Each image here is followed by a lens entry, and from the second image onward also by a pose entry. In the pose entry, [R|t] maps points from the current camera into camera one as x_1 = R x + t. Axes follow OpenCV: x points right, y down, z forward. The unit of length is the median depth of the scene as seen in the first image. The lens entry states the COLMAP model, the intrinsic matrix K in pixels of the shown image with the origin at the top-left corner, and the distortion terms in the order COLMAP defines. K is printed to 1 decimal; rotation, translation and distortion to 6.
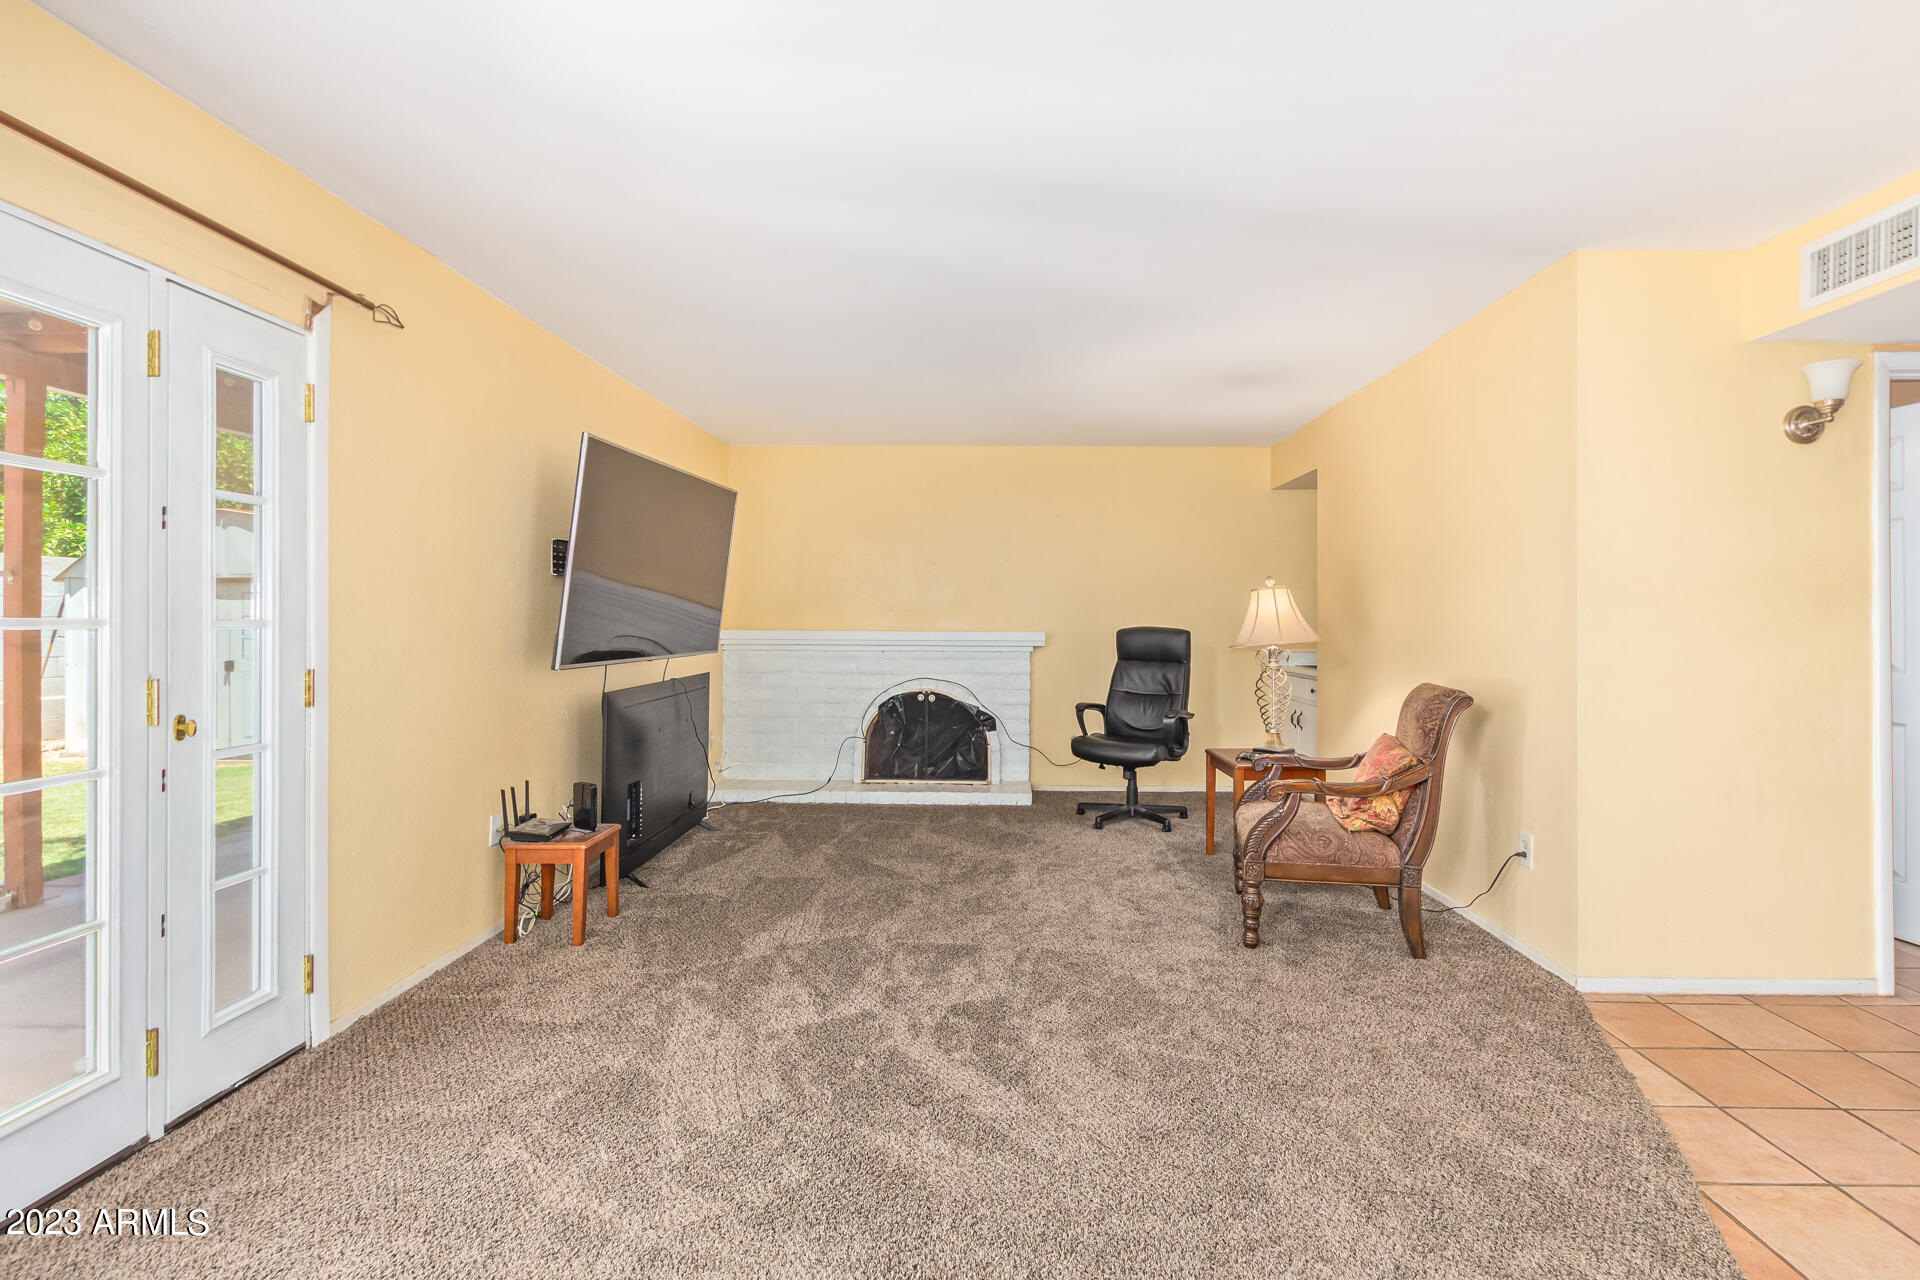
lens RADIAL K [[891.3, 0, 973.4], [0, 891.3, 627.5], [0, 0, 1]] dist [0.000356, 0.000459]
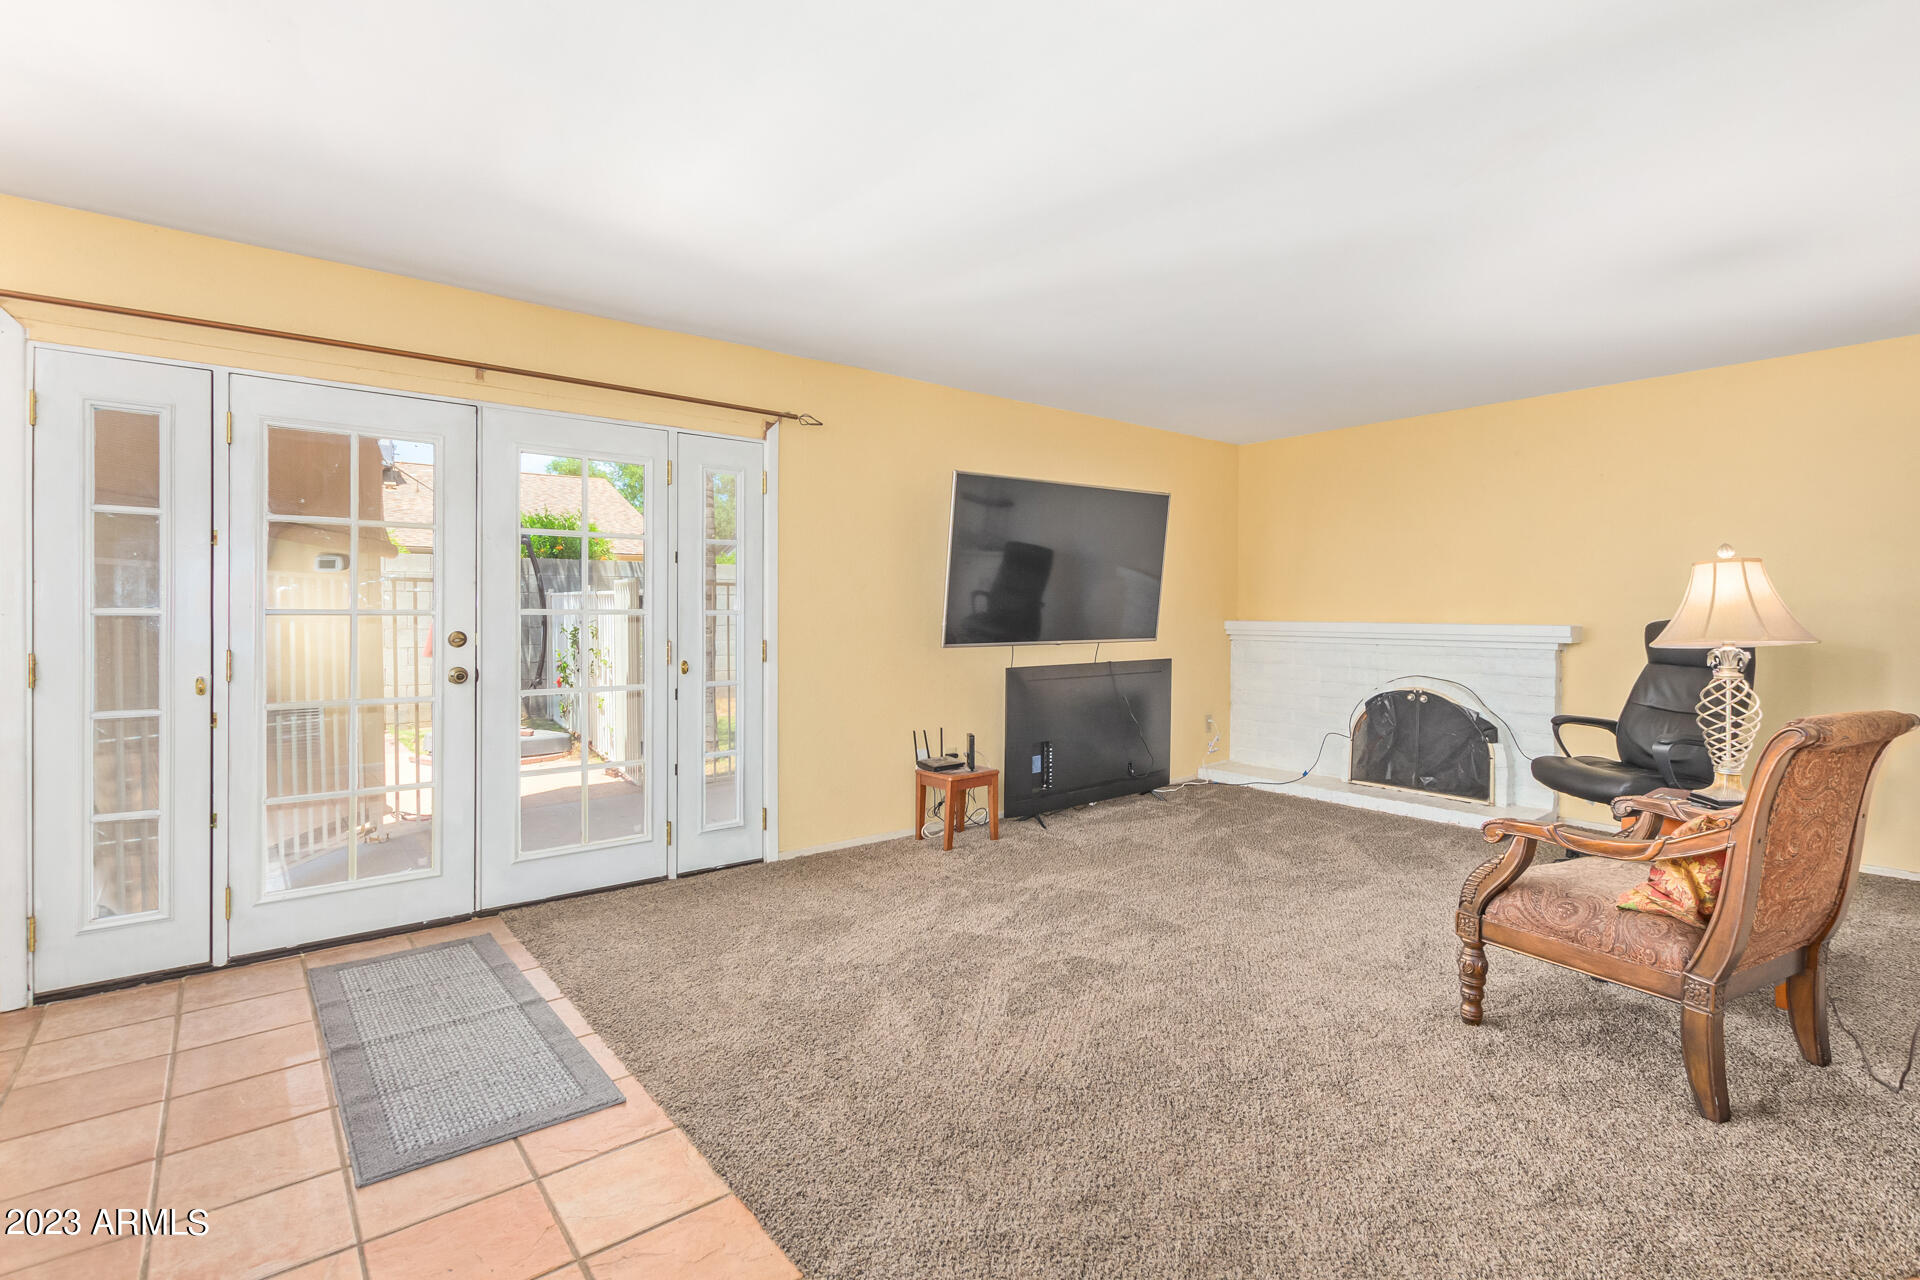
lens RADIAL K [[891.3, 0, 973.4], [0, 891.3, 627.5], [0, 0, 1]] dist [0.000356, 0.000459]
pose [[0.649902, 0.011186, -0.759935, 0.621310], [-0.005104, 0.999933, 0.010353, 0.002933], [0.760000, -0.002850, 0.649916, 0.154495]]
